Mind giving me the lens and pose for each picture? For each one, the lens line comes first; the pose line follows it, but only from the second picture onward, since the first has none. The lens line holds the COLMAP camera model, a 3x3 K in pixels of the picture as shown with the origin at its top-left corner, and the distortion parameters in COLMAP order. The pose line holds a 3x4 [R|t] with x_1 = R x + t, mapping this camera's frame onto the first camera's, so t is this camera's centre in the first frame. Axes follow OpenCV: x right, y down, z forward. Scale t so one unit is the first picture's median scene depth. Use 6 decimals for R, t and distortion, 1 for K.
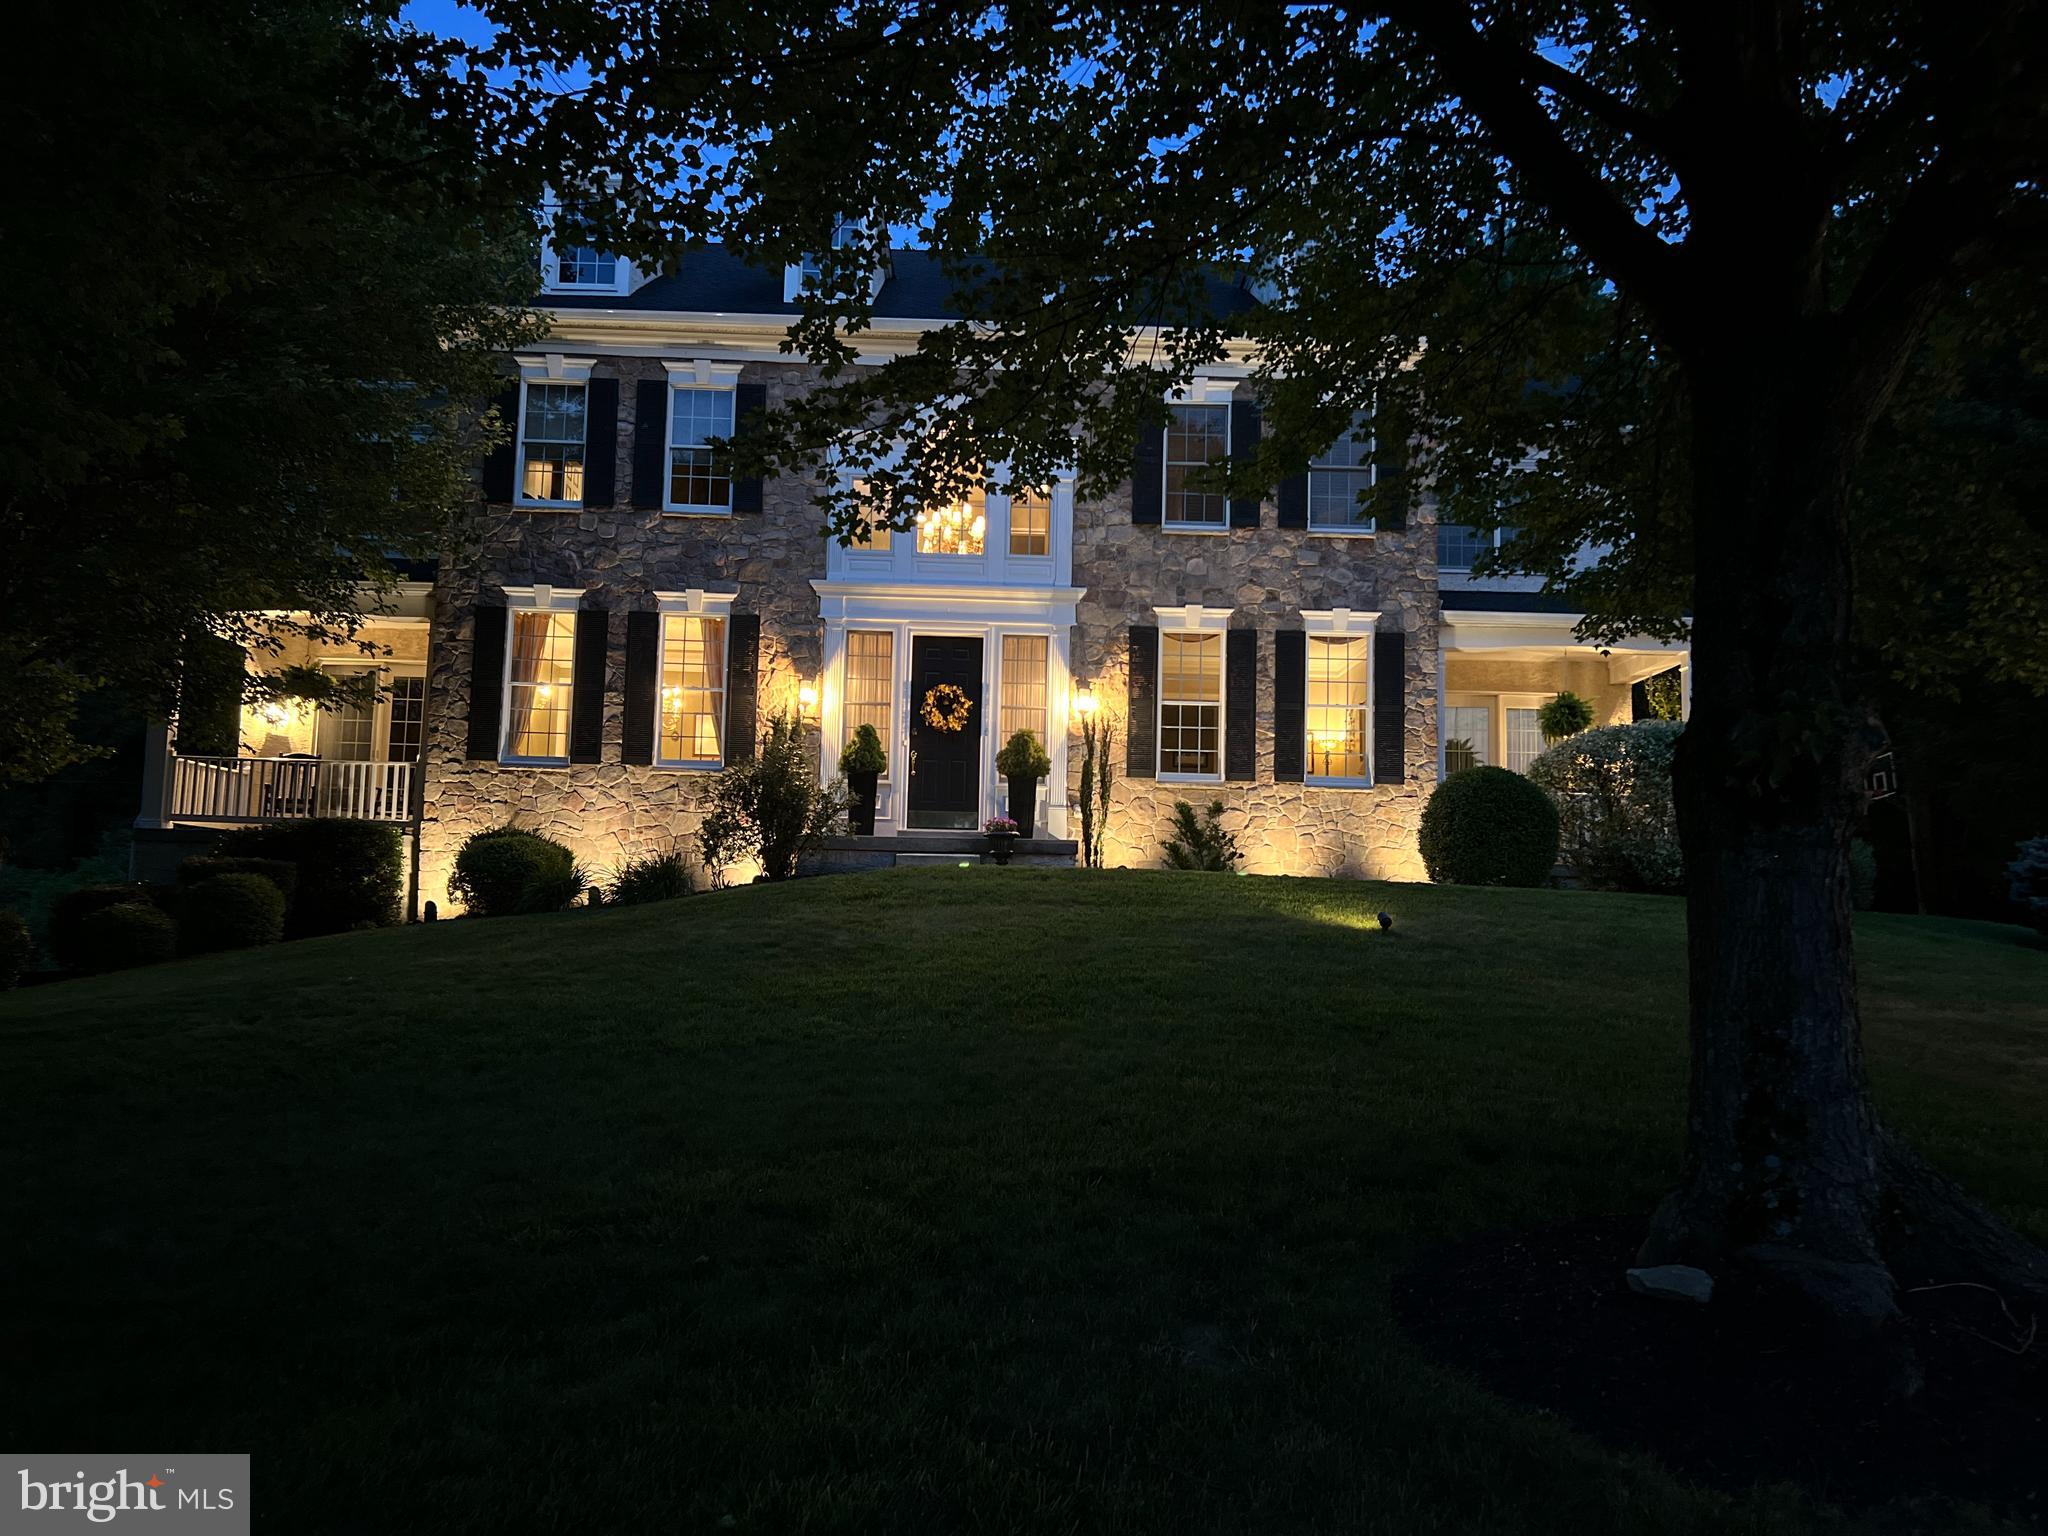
lens RADIAL K [[1548.0, 0, 1021.4], [0, 1548.0, 784.9], [0, 0, 1]] dist [0.056958, -0.060797]
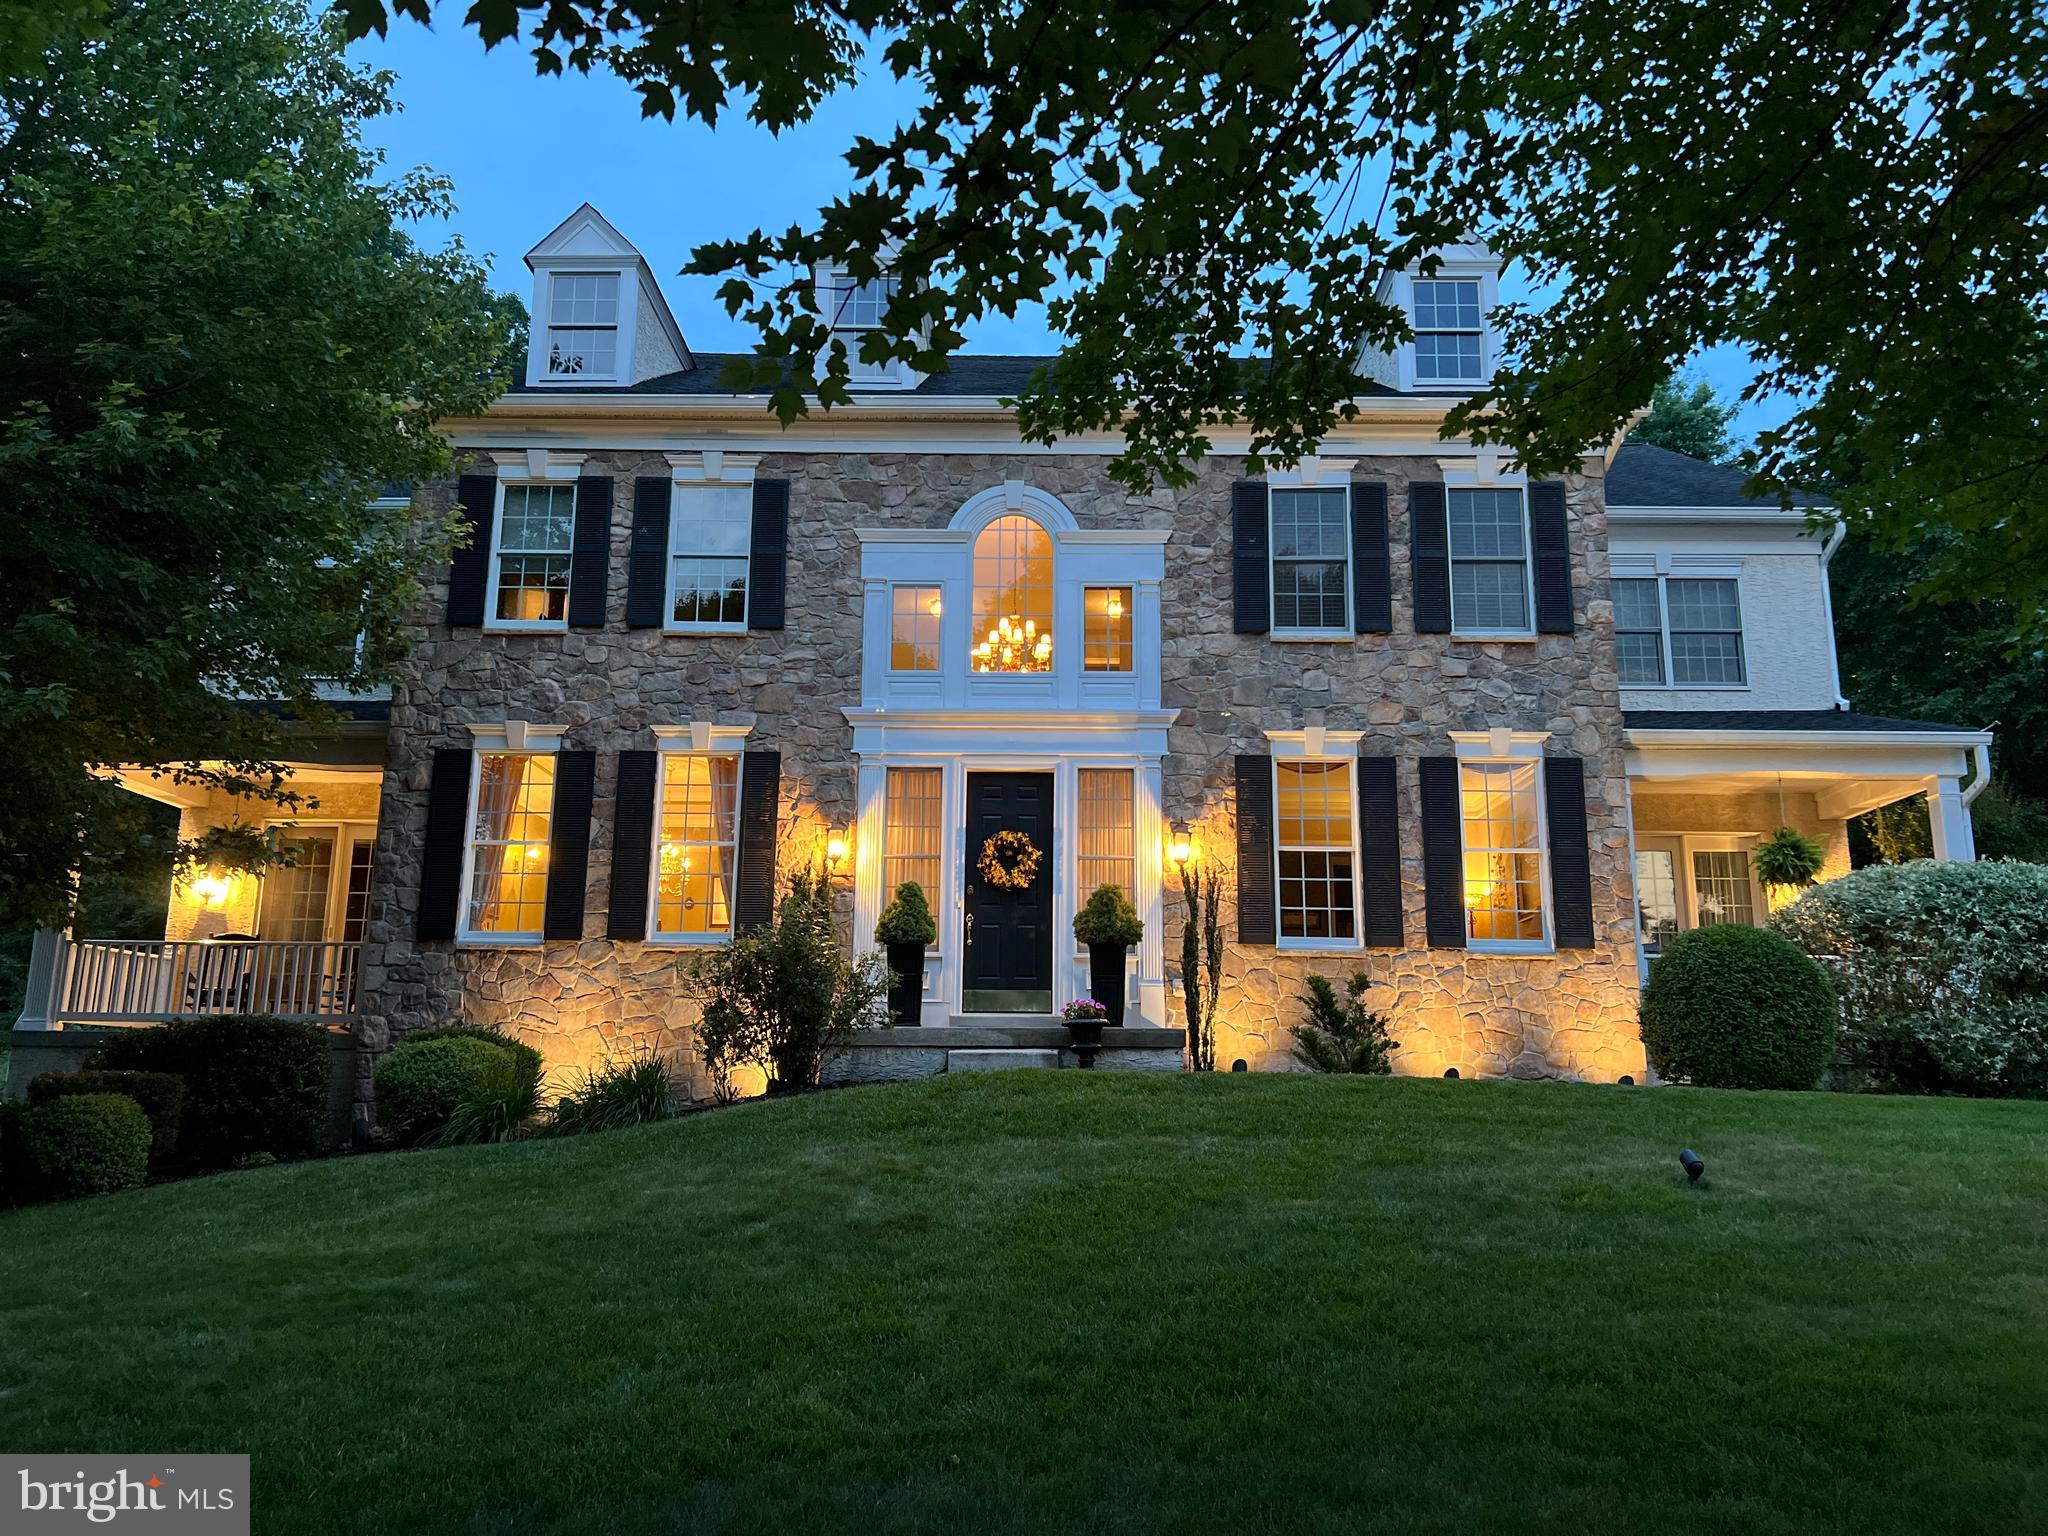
lens RADIAL K [[1548.0, 0, 1019.3], [0, 1548.0, 749.9], [0, 0, 1]] dist [0.056958, -0.060797]
pose [[0.999091, -0.021995, -0.036513, -0.013166], [0.017178, 0.991709, -0.127349, -0.004337], [0.039012, 0.126606, 0.991186, 0.199117]]
